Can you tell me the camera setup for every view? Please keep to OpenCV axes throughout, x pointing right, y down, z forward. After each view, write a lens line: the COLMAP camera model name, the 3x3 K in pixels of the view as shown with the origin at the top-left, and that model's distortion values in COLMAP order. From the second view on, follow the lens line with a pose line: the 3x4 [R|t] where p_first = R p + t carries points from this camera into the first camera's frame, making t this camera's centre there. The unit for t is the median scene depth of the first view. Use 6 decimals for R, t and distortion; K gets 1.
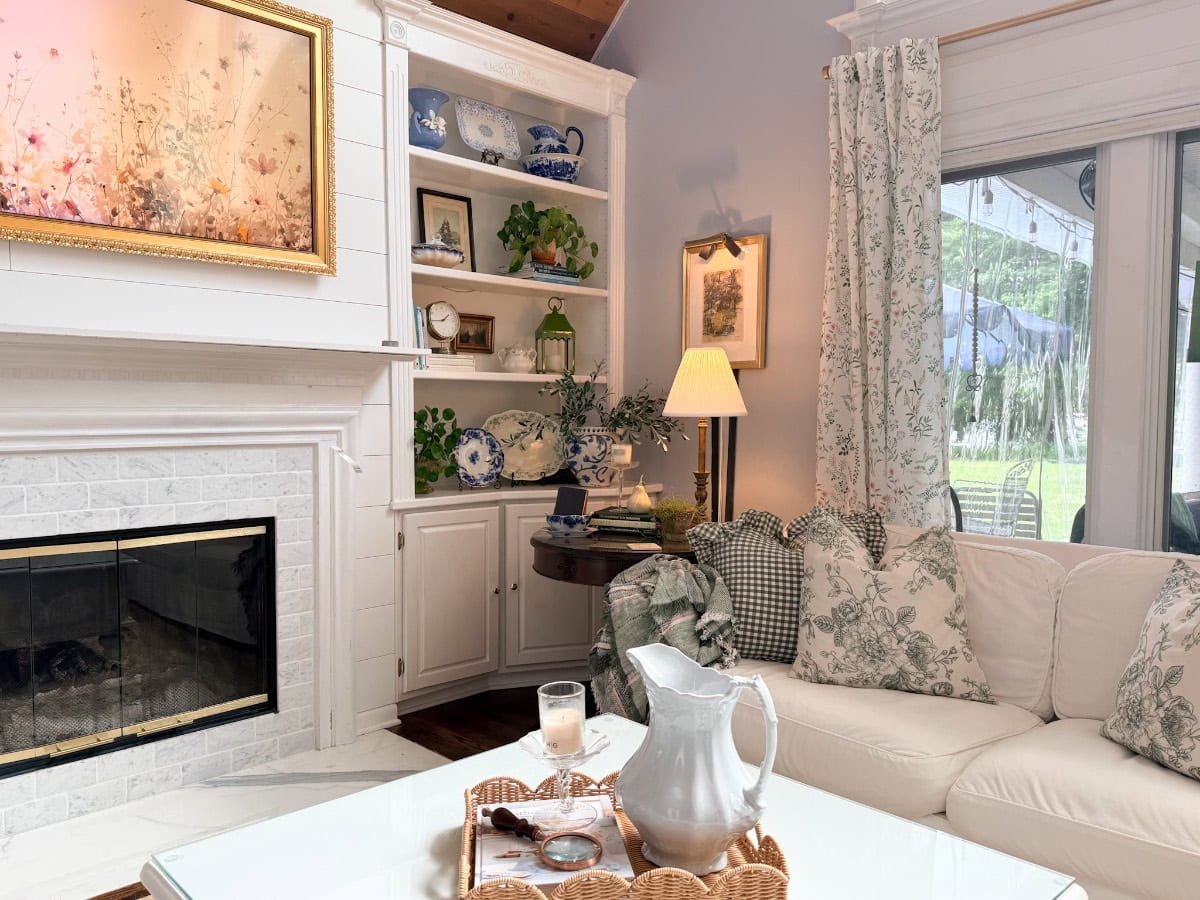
lens RADIAL K [[905.5, 0, 598.8], [0, 905.5, 469.6], [0, 0, 1]] dist [0.015286, 0.001087]
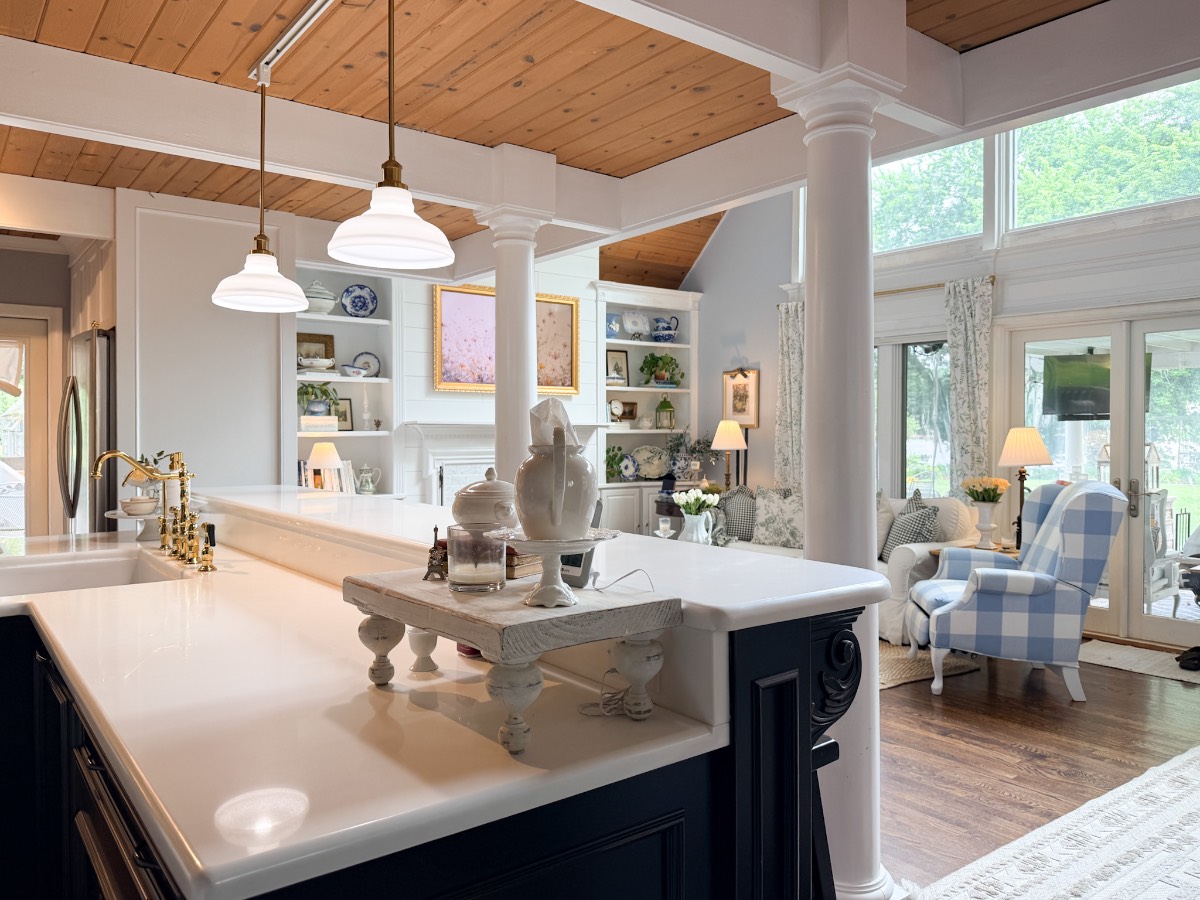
lens RADIAL K [[872.9, 0, 587.8], [0, 872.9, 456.4], [0, 0, 1]] dist [0.024455, -0.003080]
pose [[0.991113, -0.000361, -0.133023, 0.053896], [-0.004842, 0.999236, -0.038787, 0.047938], [0.132935, 0.039086, 0.990354, -1.258264]]
